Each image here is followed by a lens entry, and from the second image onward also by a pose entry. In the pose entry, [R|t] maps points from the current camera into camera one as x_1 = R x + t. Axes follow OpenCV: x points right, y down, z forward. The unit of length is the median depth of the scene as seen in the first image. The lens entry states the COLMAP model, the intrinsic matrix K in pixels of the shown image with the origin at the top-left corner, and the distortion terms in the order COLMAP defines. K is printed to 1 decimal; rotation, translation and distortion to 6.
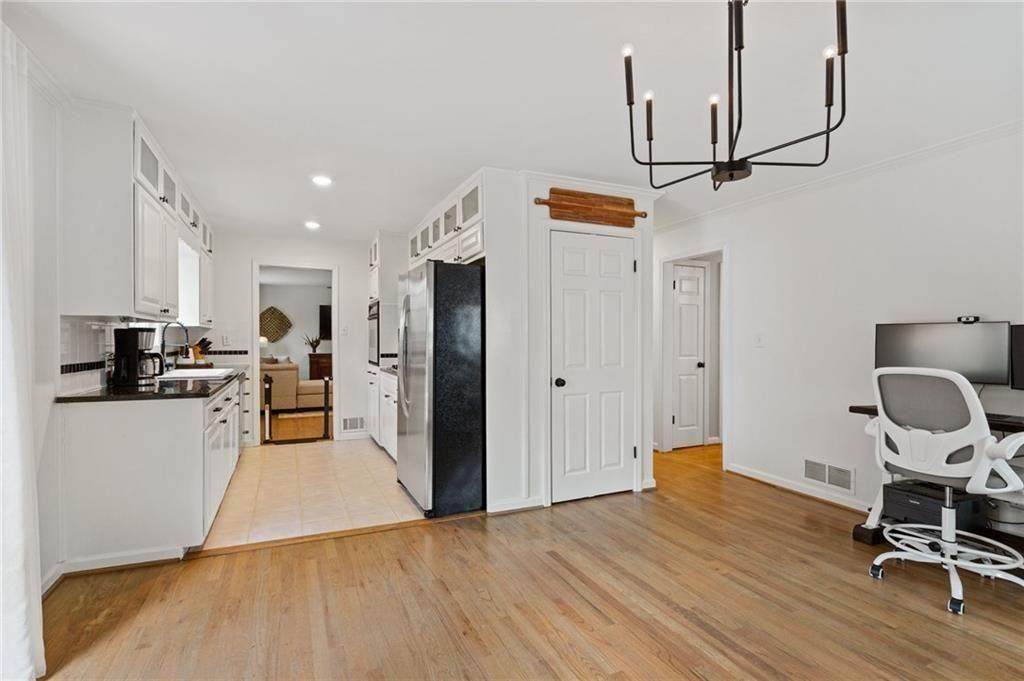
lens RADIAL K [[489.9, 0, 502.7], [0, 489.9, 339.5], [0, 0, 1]] dist [0.000073, 0.000647]
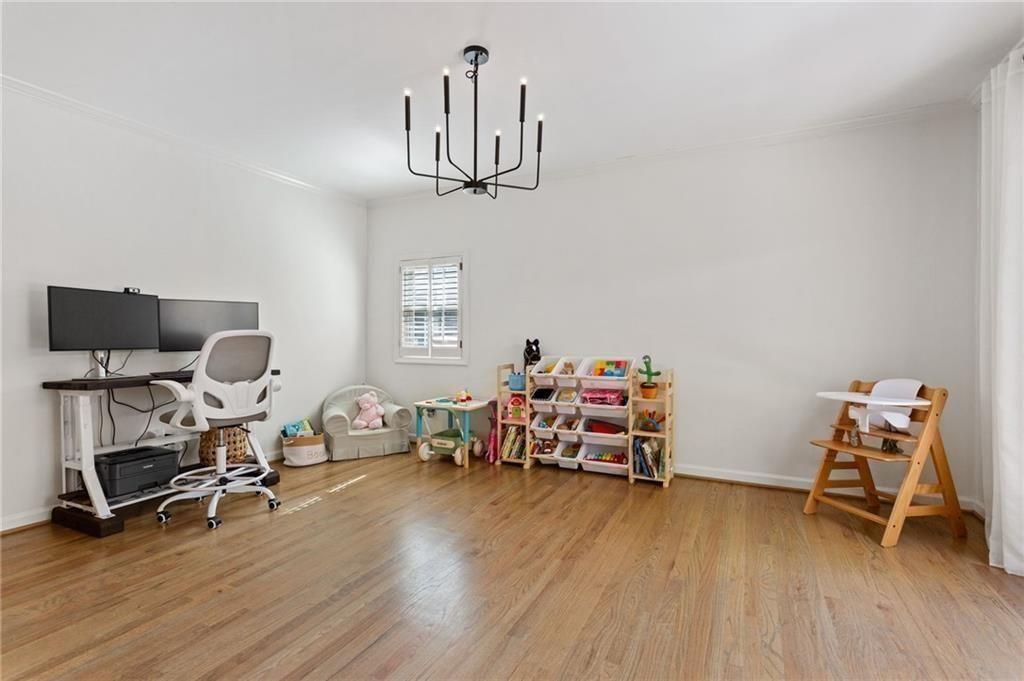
lens RADIAL K [[489.9, 0, 510.8], [0, 489.9, 338.6], [0, 0, 1]] dist [0.000073, 0.000647]
pose [[-0.644163, 0.000143, 0.764888, -0.481967], [0.000653, 1.000000, 0.000362, 0.075402], [-0.764888, 0.000733, -0.644163, 1.227605]]
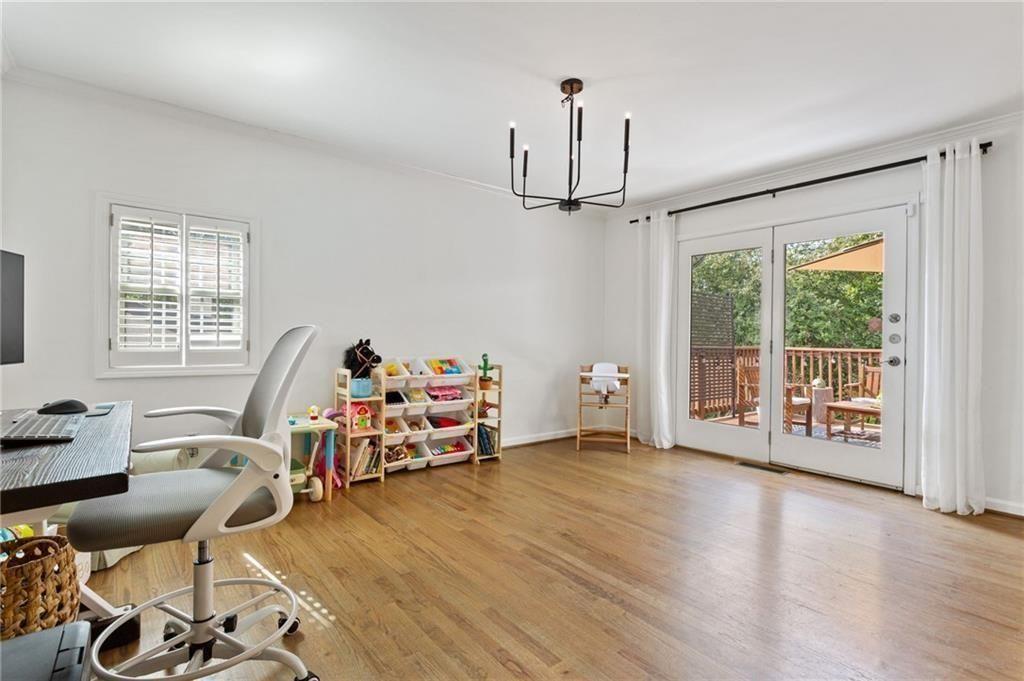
lens RADIAL K [[489.9, 0, 514.9], [0, 489.9, 340.1], [0, 0, 1]] dist [0.000073, 0.000647]
pose [[-0.964194, -0.006911, -0.265107, 0.703424], [-0.008399, 0.999955, 0.004481, 0.070191], [0.265064, 0.006547, -0.964209, 1.662286]]
